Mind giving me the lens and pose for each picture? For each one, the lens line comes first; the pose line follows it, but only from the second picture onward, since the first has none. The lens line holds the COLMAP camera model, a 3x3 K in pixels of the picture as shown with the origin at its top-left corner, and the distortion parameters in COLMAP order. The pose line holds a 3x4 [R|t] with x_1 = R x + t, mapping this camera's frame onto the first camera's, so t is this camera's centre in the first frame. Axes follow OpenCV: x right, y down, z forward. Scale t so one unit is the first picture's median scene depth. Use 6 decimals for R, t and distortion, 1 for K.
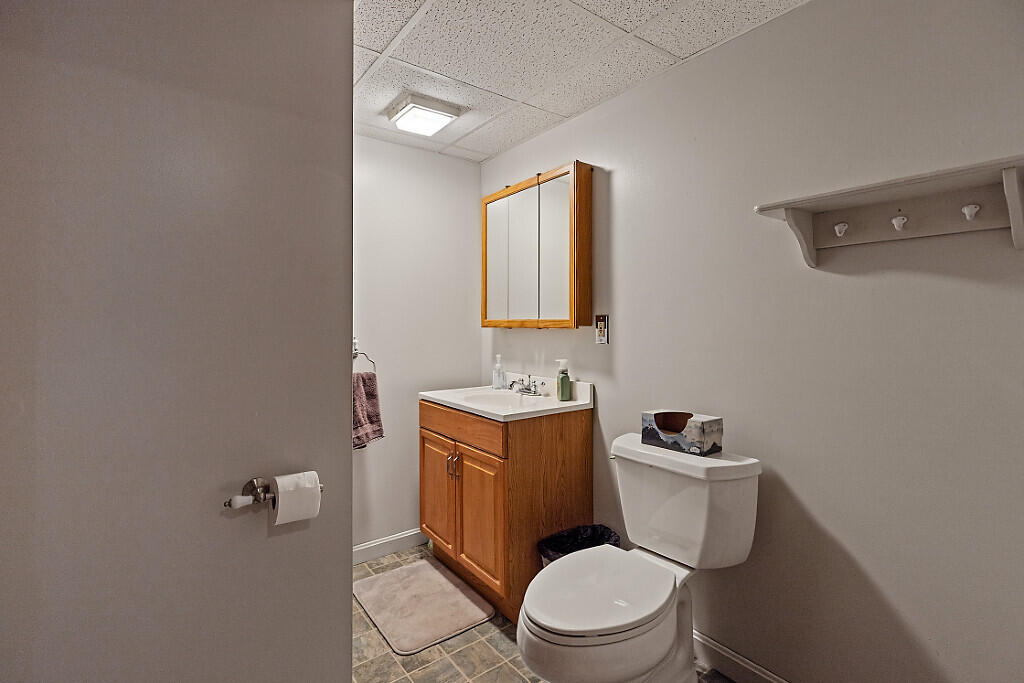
lens RADIAL K [[466.9, 0, 514.4], [0, 466.9, 332.0], [0, 0, 1]] dist [0.003023, 0.000262]
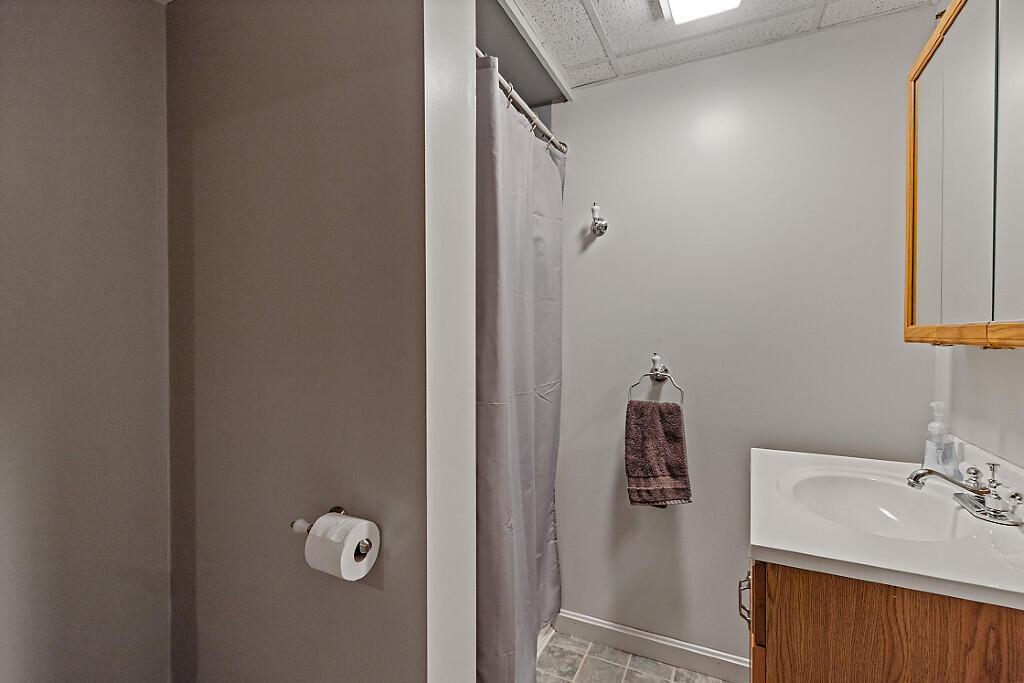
lens RADIAL K [[466.9, 0, 512.3], [0, 466.9, 346.2], [0, 0, 1]] dist [0.003023, 0.000262]
pose [[0.455594, 0.023845, -0.889868, 0.199481], [-0.017030, 0.999692, 0.018069, -0.008114], [0.890025, 0.006923, 0.455860, 0.463526]]
